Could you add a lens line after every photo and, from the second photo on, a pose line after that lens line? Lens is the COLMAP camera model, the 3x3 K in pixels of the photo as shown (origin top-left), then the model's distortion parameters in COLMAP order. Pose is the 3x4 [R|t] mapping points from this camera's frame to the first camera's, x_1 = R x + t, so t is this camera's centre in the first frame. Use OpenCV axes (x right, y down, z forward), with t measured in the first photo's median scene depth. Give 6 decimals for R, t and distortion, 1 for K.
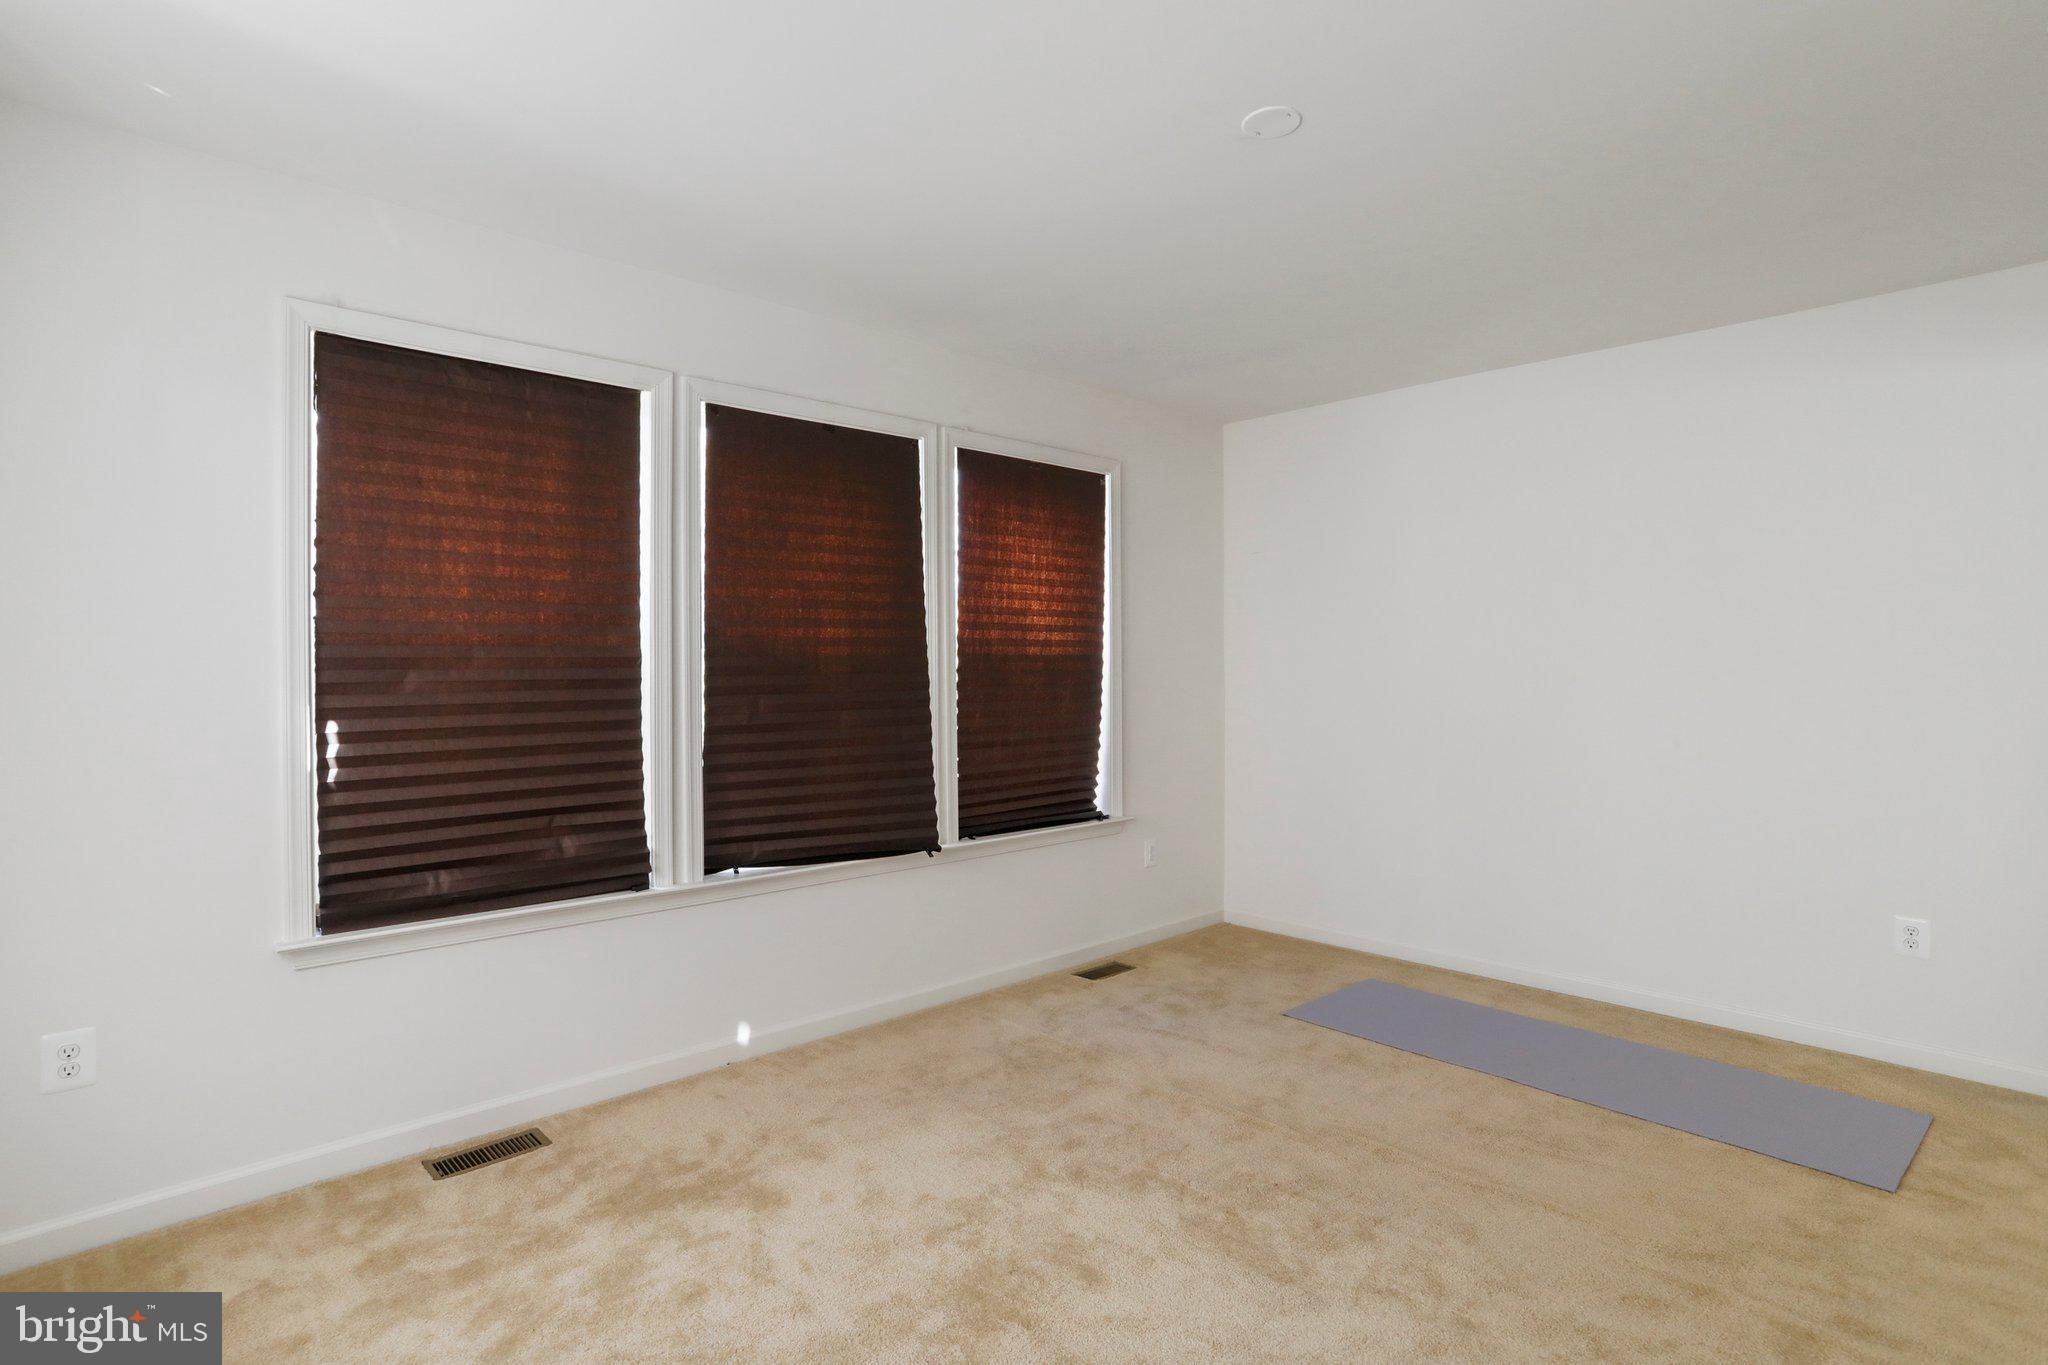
lens RADIAL K [[1007.2, 0, 1018.1], [0, 1007.2, 682.1], [0, 0, 1]] dist [-0.022618, 0.009380]
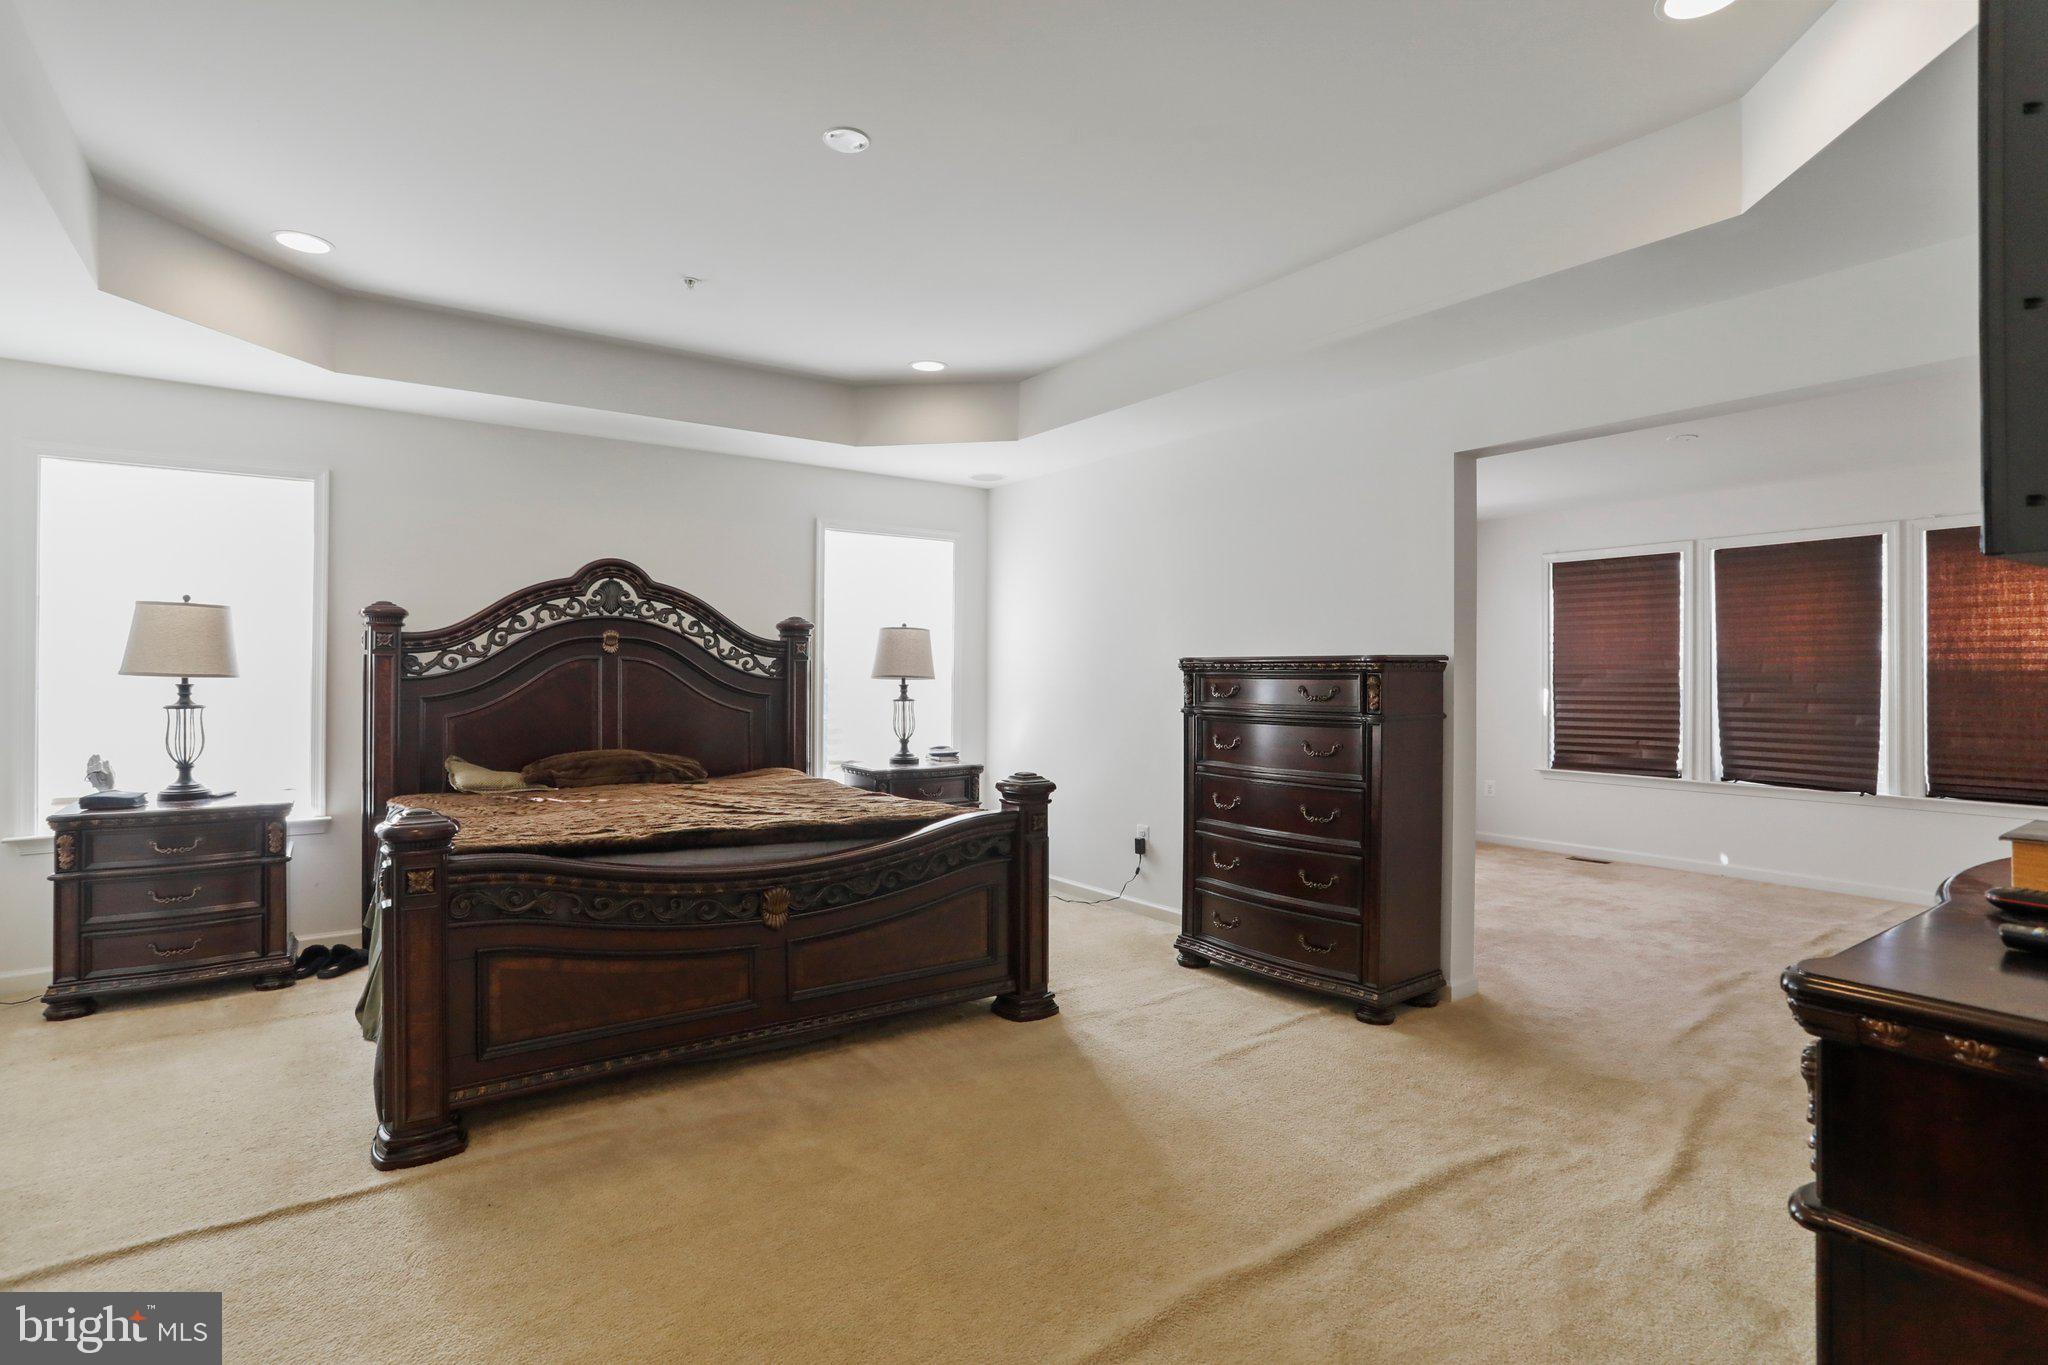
lens RADIAL K [[1007.2, 0, 1022.0], [0, 1007.2, 668.9], [0, 0, 1]] dist [-0.022618, 0.009380]
pose [[-0.071622, 0.000567, -0.997432, 1.716560], [-0.014864, 0.999888, 0.001635, -0.015134], [0.997321, 0.014943, -0.071605, -0.252957]]
